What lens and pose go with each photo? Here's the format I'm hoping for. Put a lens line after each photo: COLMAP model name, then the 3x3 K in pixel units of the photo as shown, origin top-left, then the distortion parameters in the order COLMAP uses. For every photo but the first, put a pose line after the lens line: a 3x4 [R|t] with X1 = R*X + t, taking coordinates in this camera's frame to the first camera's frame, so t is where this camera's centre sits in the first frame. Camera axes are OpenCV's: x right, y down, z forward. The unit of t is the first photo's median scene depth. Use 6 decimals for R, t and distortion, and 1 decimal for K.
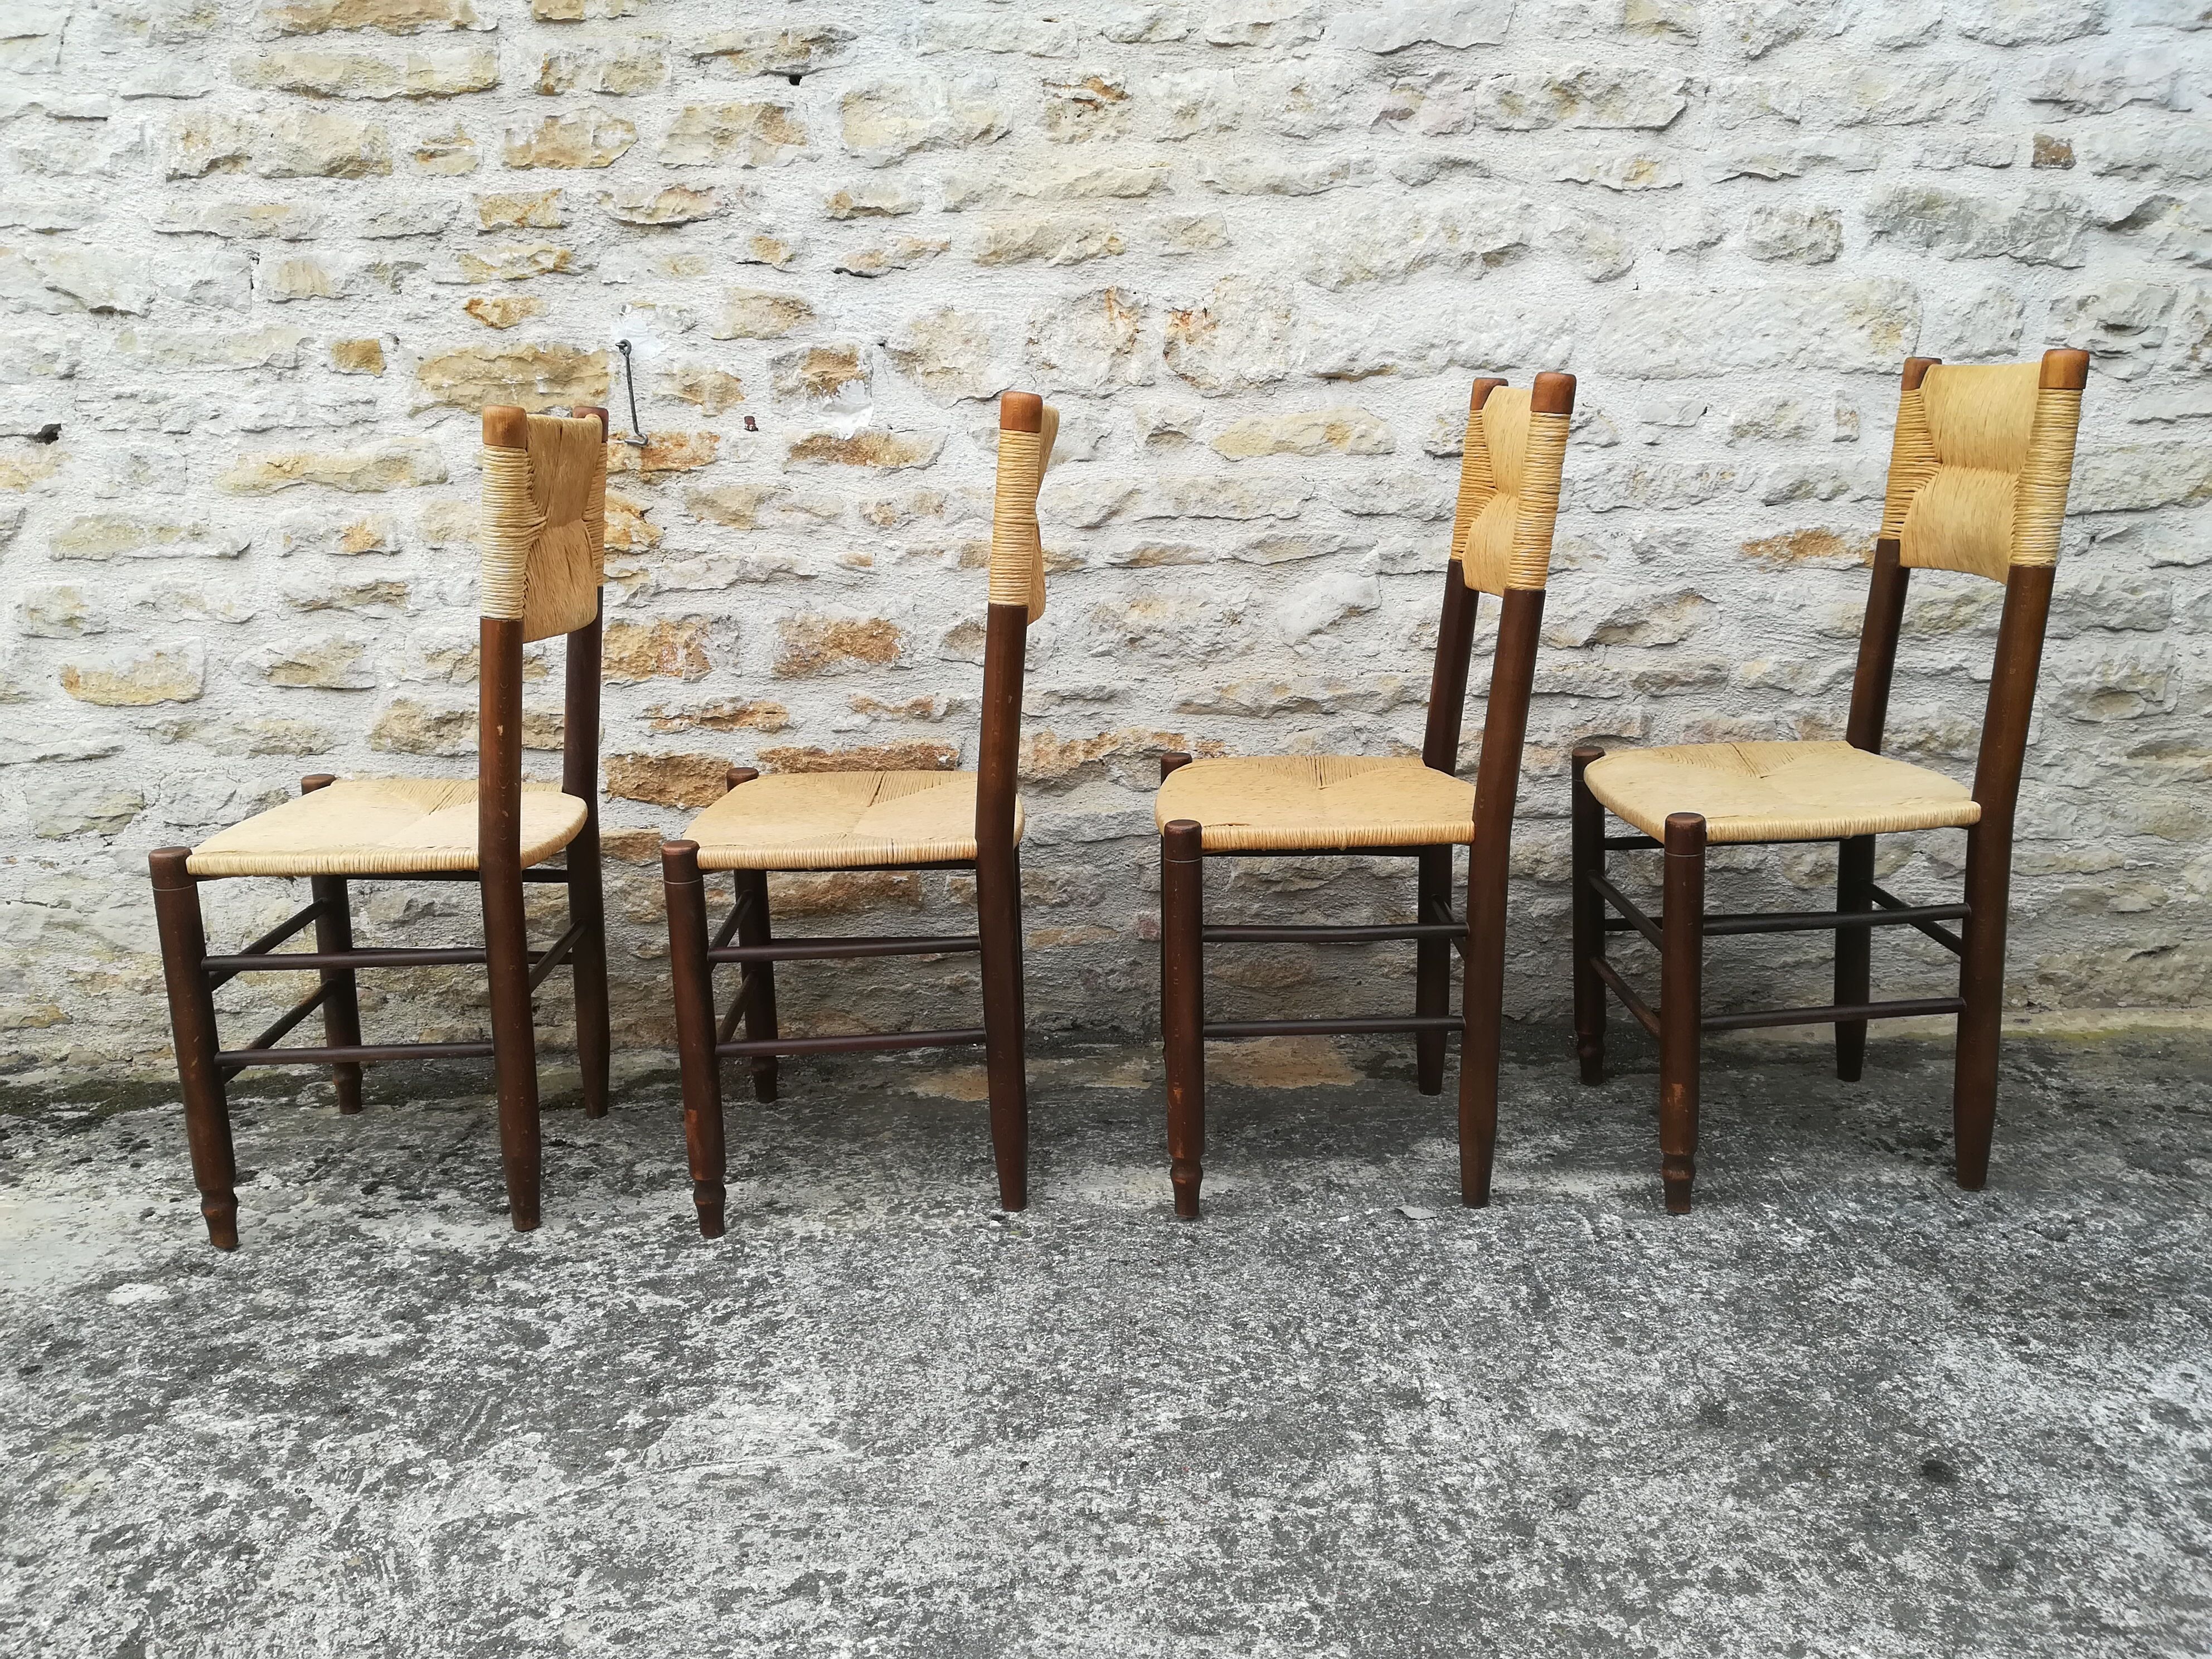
lens RADIAL K [[1721.3, 0, 1111.9], [0, 1721.3, 841.8], [0, 0, 1]] dist [0.056371, -0.077954]
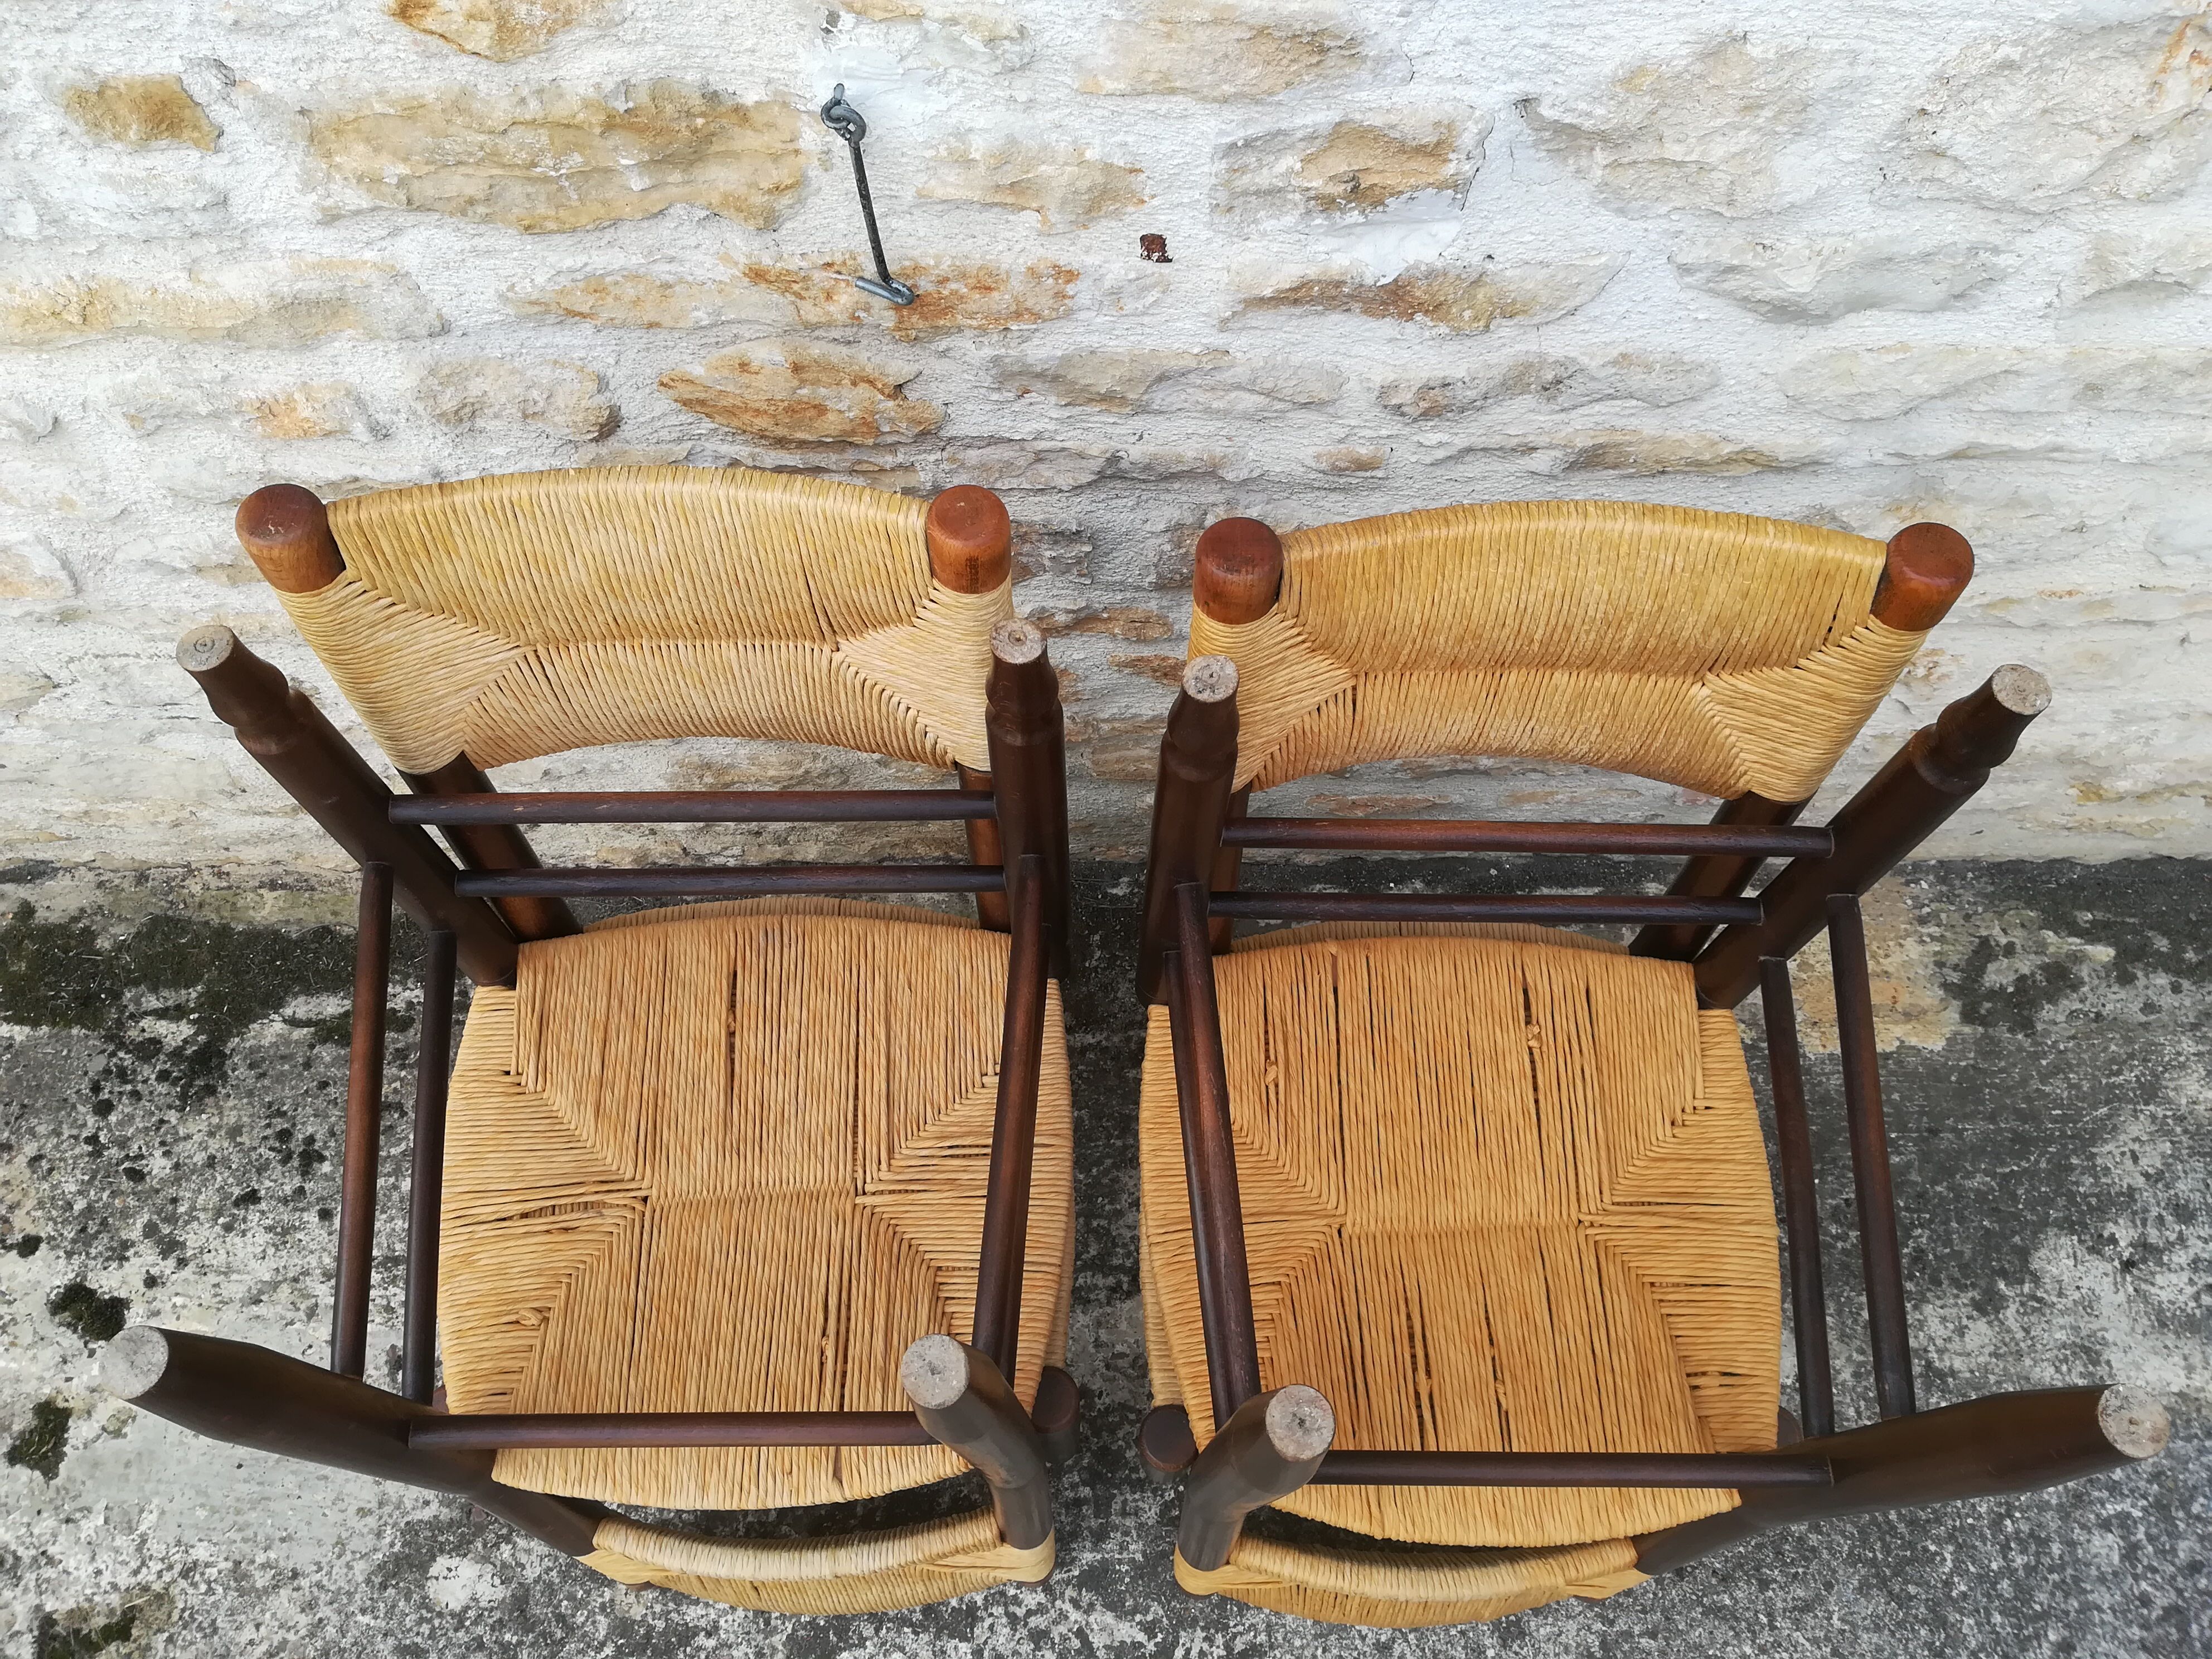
lens RADIAL K [[1721.3, 0, 1110.6], [0, 1721.3, 849.5], [0, 0, 1]] dist [0.056371, -0.077954]
pose [[0.999731, 0.013353, 0.018972, -0.231898], [-0.023191, 0.598523, 0.800770, -0.500578], [-0.000662, -0.800994, 0.598672, 0.657272]]
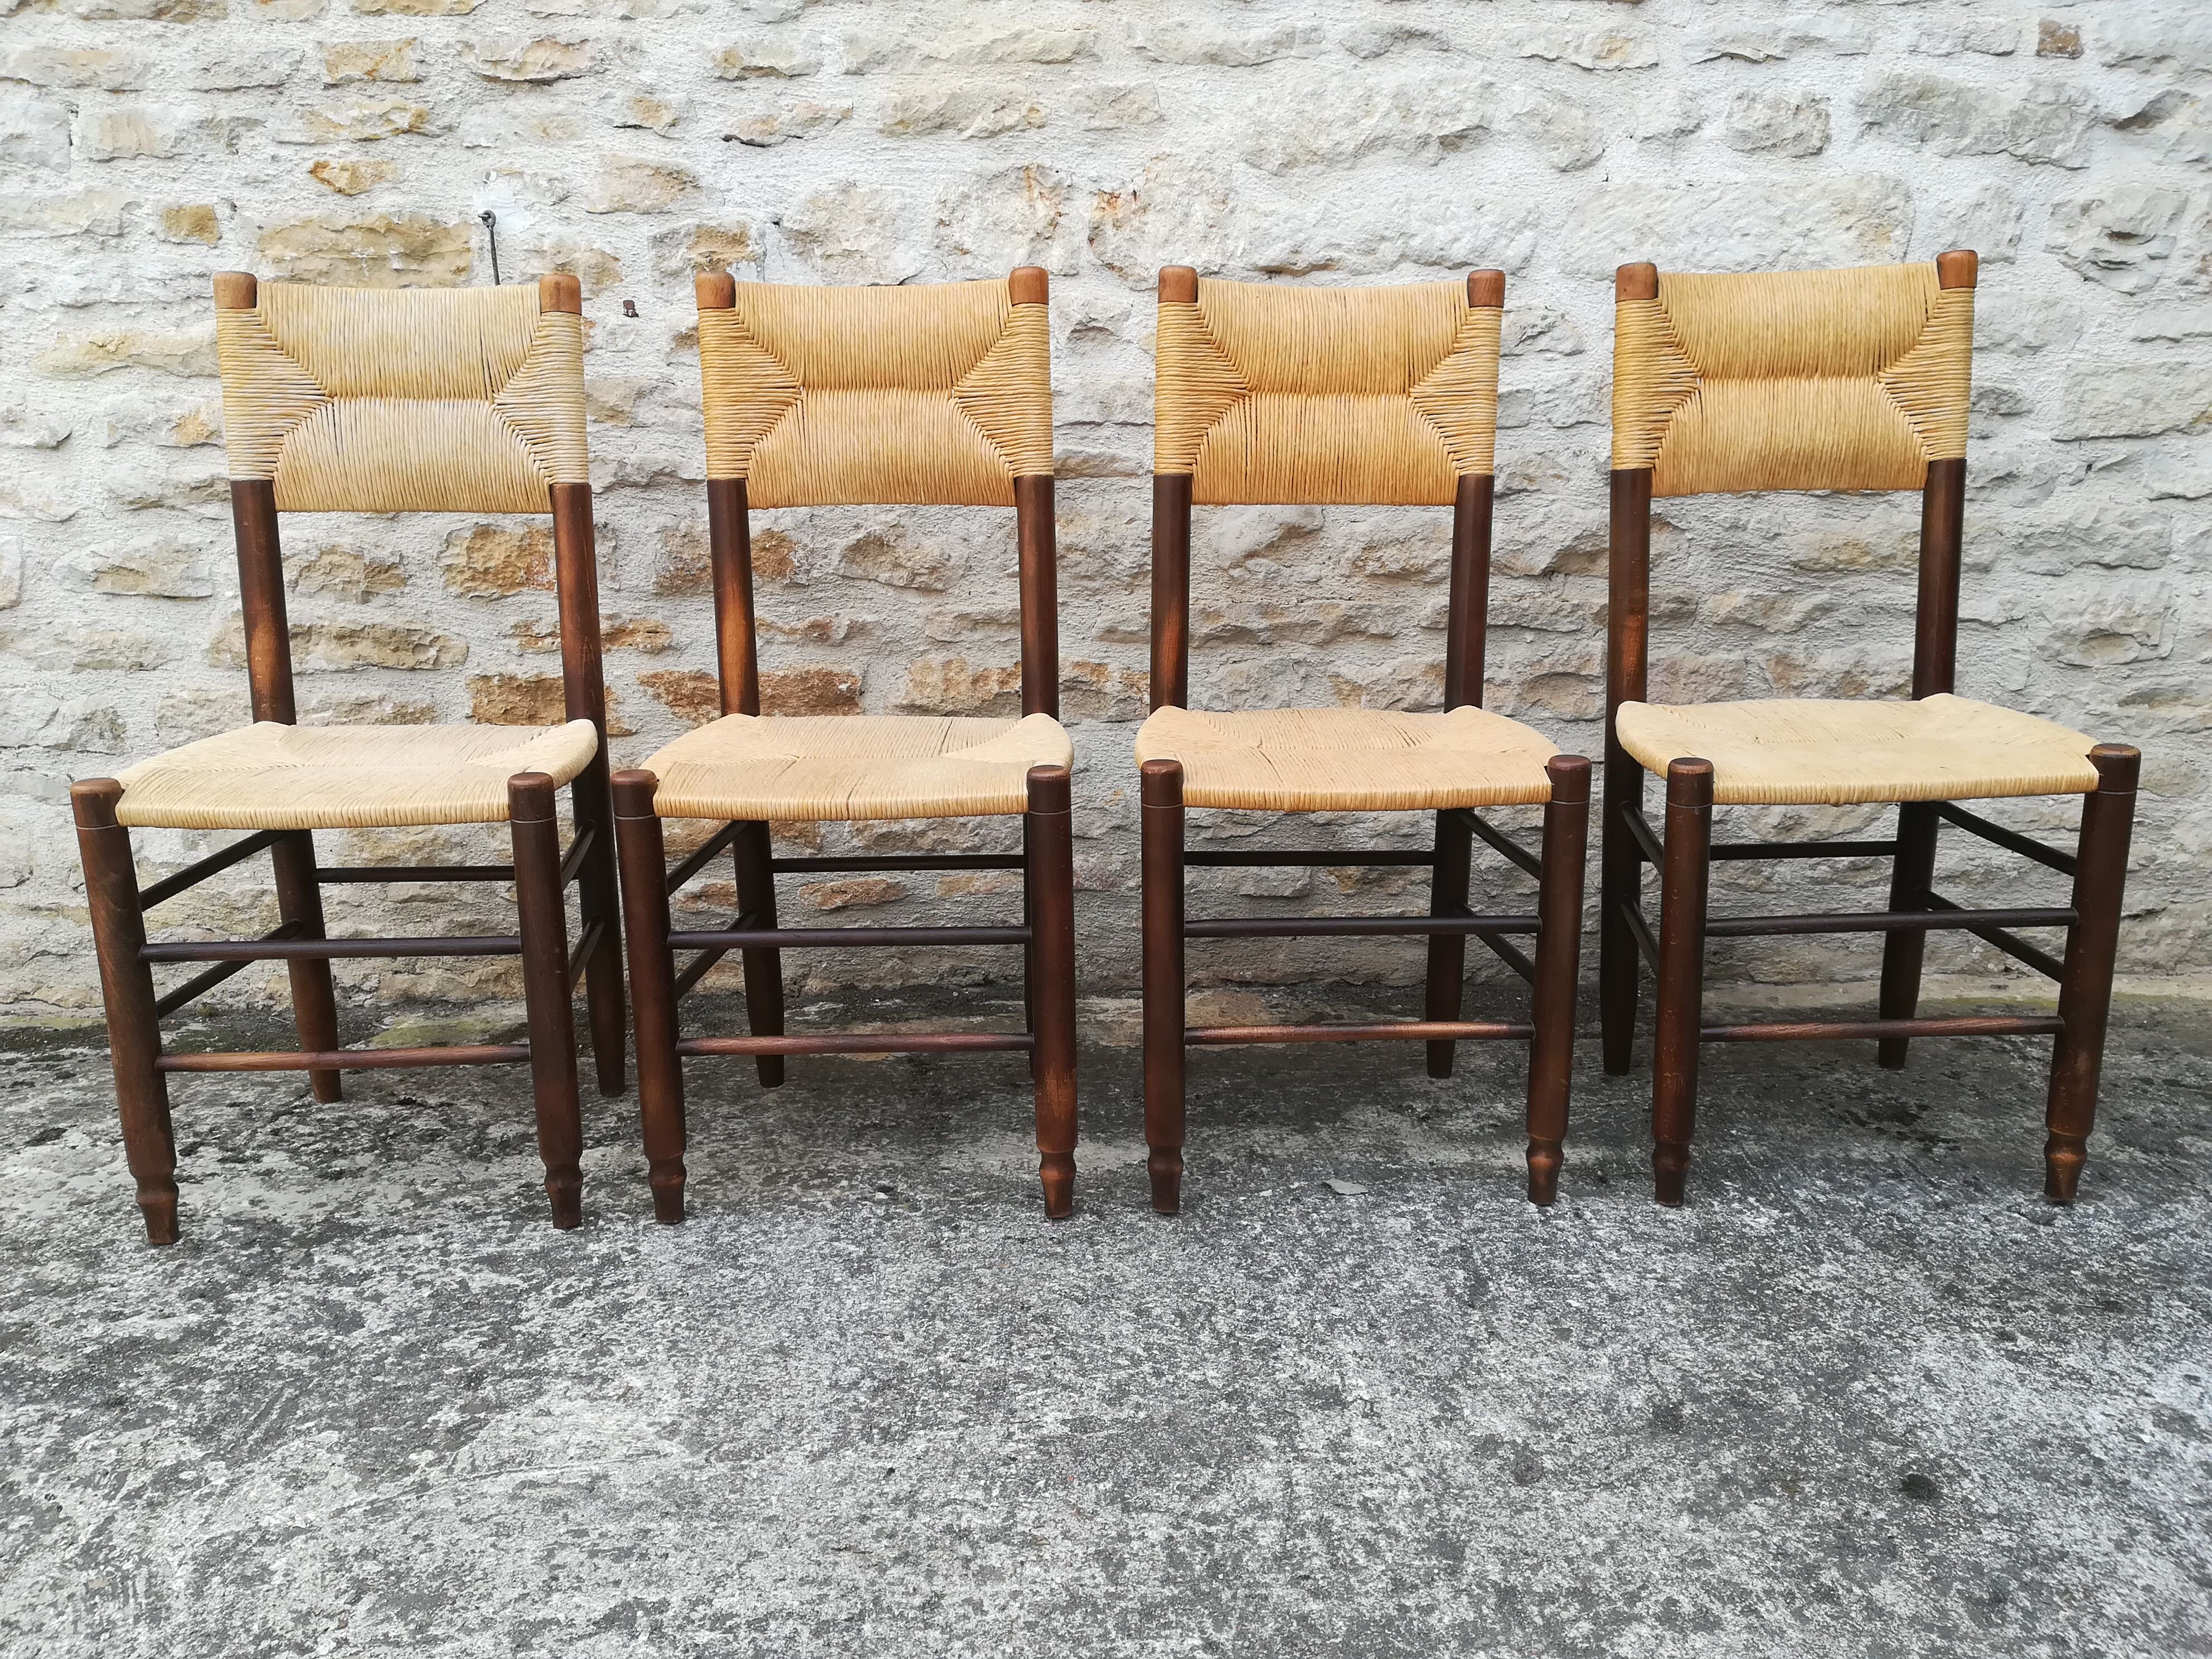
lens RADIAL K [[1721.3, 0, 1111.9], [0, 1721.3, 841.2], [0, 0, 1]] dist [0.056371, -0.077954]
pose [[0.999615, 0.013902, 0.024001, 0.025288], [-0.014407, 0.999676, 0.020990, 0.013659], [-0.023701, -0.021328, 0.999492, 0.086714]]
